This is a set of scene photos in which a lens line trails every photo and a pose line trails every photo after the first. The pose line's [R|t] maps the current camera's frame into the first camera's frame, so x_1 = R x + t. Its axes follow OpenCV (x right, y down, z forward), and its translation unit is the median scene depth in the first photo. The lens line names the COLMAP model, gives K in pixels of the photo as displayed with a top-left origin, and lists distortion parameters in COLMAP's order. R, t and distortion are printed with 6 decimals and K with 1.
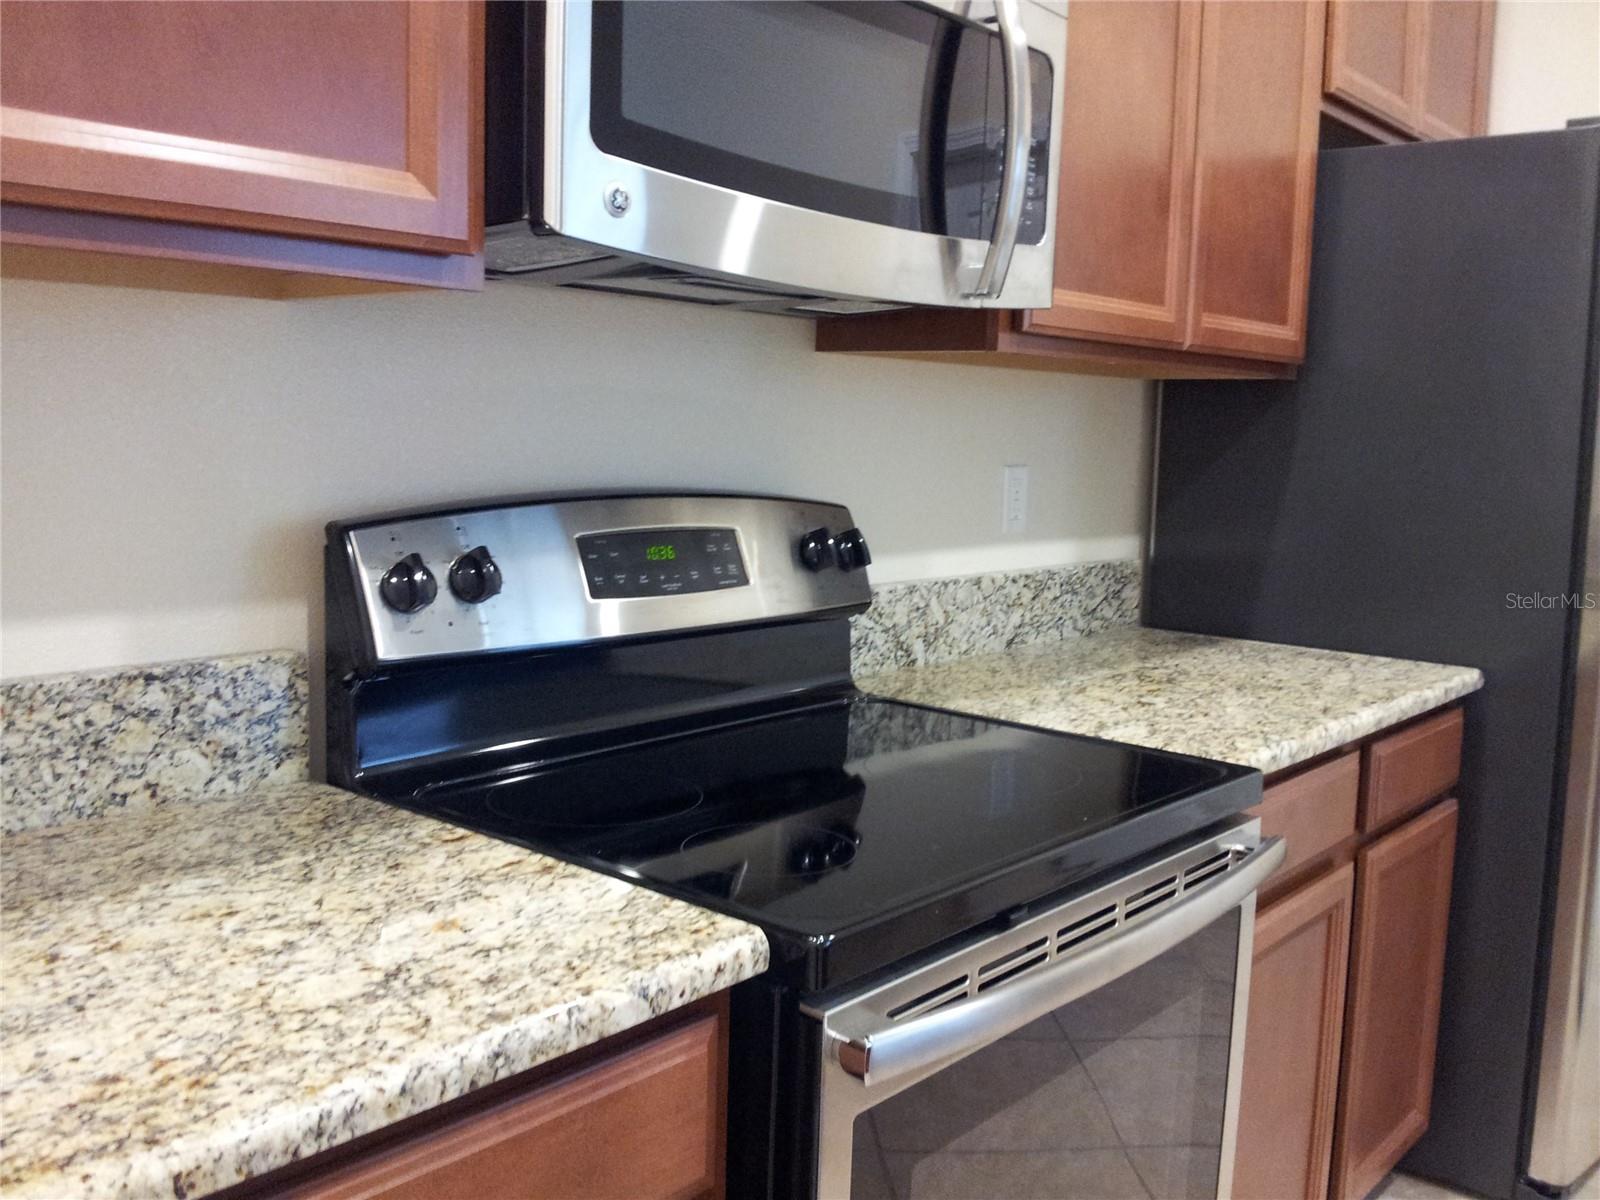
lens RADIAL K [[1413.6, 0, 790.5], [0, 1413.6, 599.4], [0, 0, 1]] dist [0.140787, -0.453762]
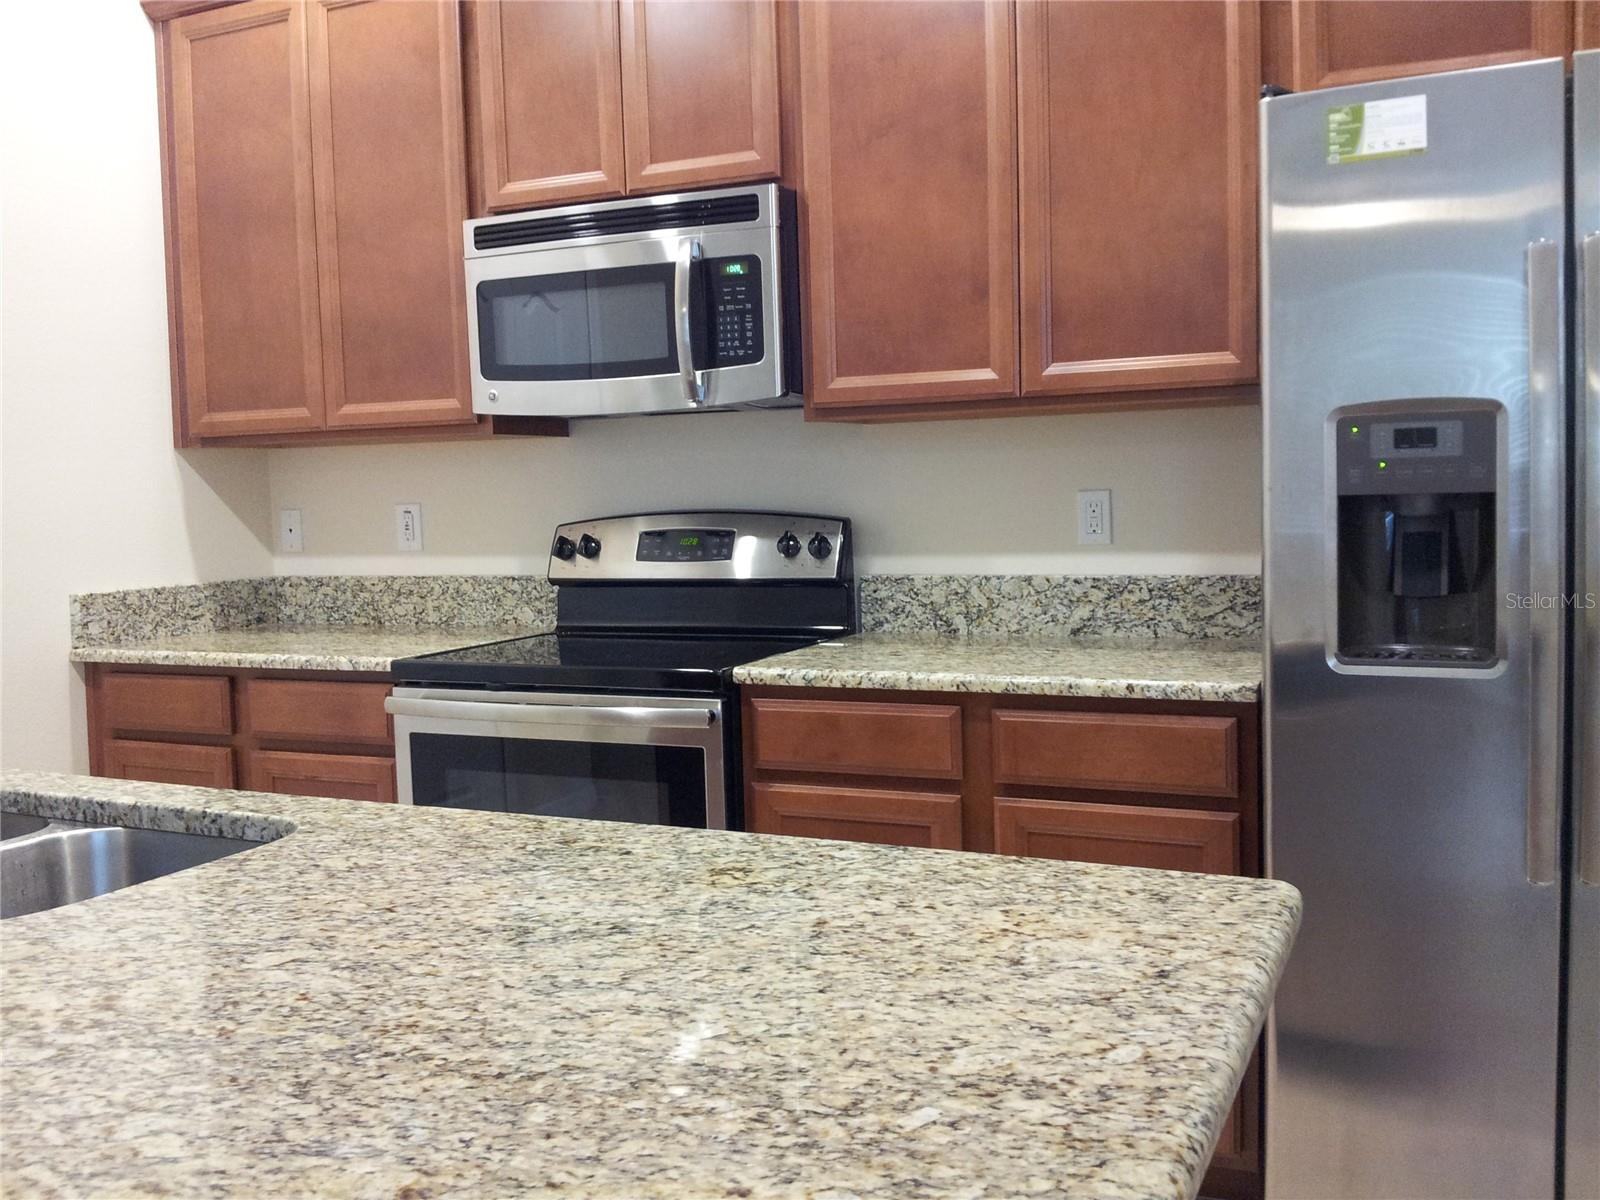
lens RADIAL K [[1413.6, 0, 790.5], [0, 1413.6, 599.4], [0, 0, 1]] dist [0.140787, -0.453762]
pose [[0.289097, 0.031663, -0.956776, 1.395067], [-0.086942, 0.996191, 0.006697, 0.017428], [0.953344, 0.081247, 0.290748, 0.422615]]
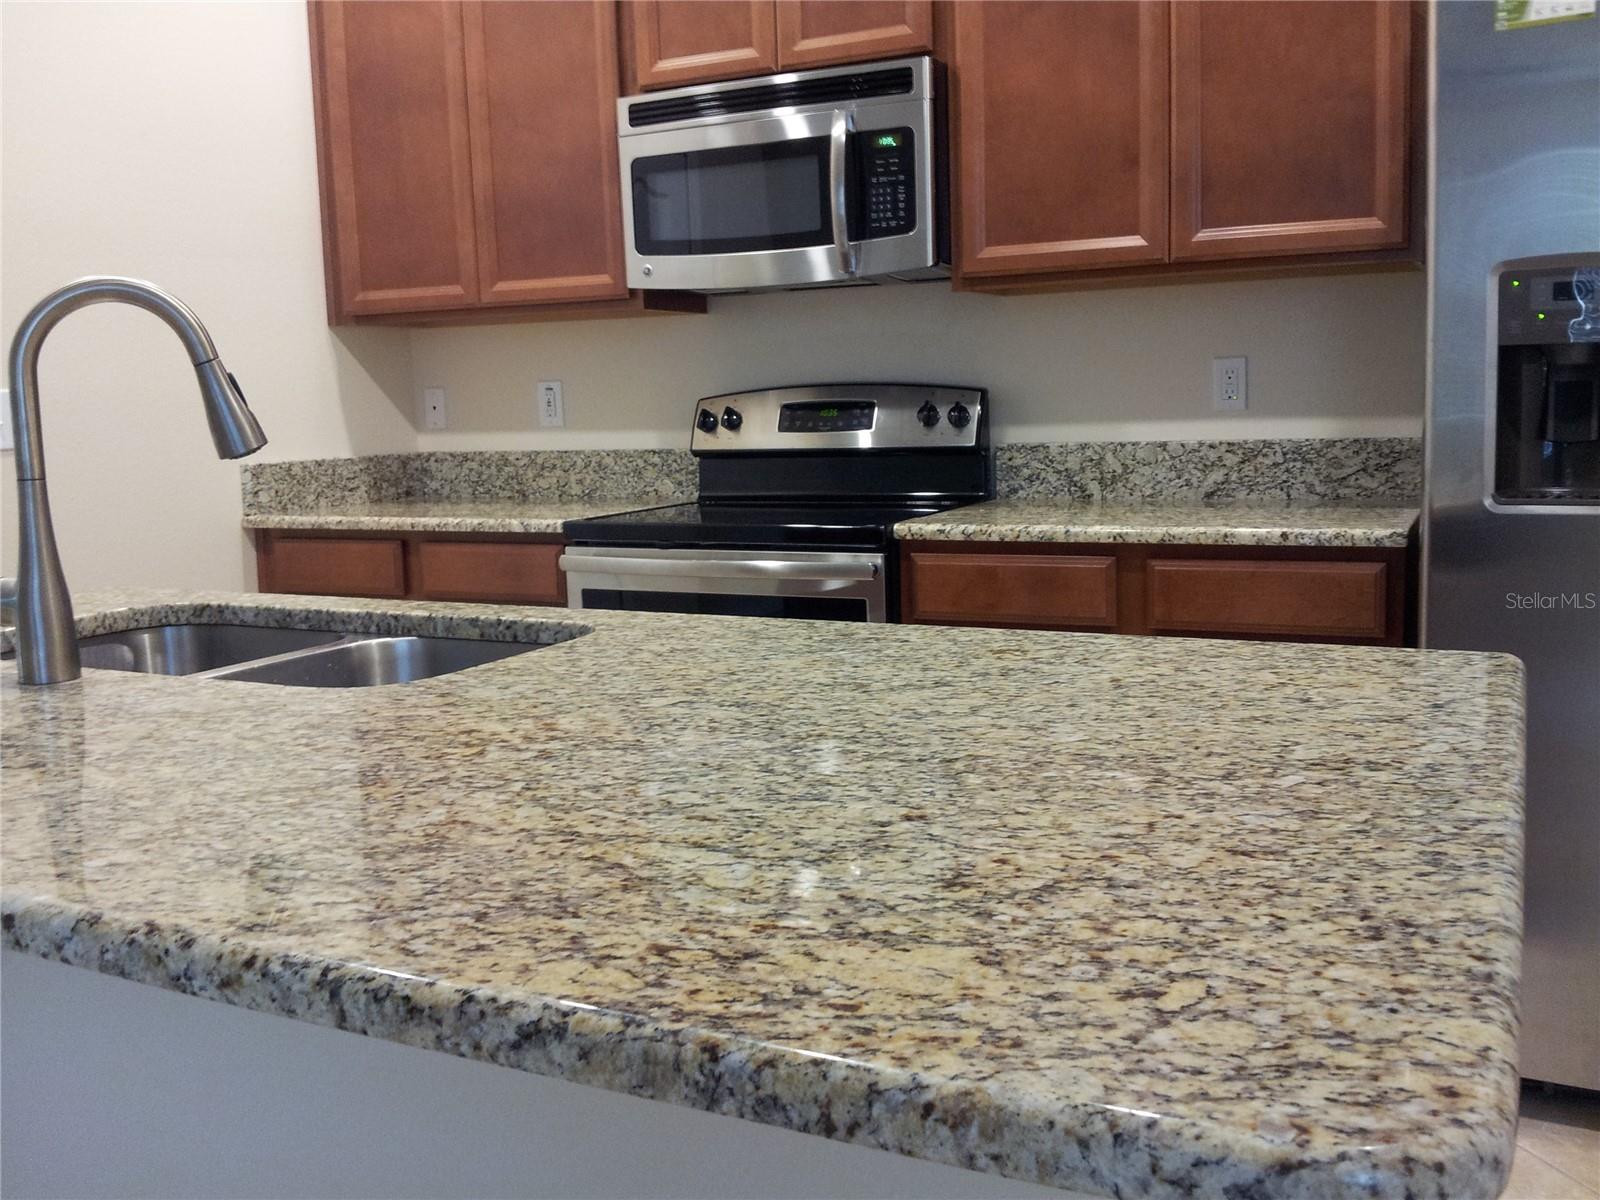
lens RADIAL K [[1411.4, 0, 800.0], [0, 1411.4, 600.0], [0, 0, 1]] dist [0.156527, -0.494864]
pose [[0.262516, 0.096458, -0.960094, 1.440899], [-0.085548, 0.993400, 0.076413, 0.064116], [0.961128, 0.062074, 0.269035, 0.312535]]
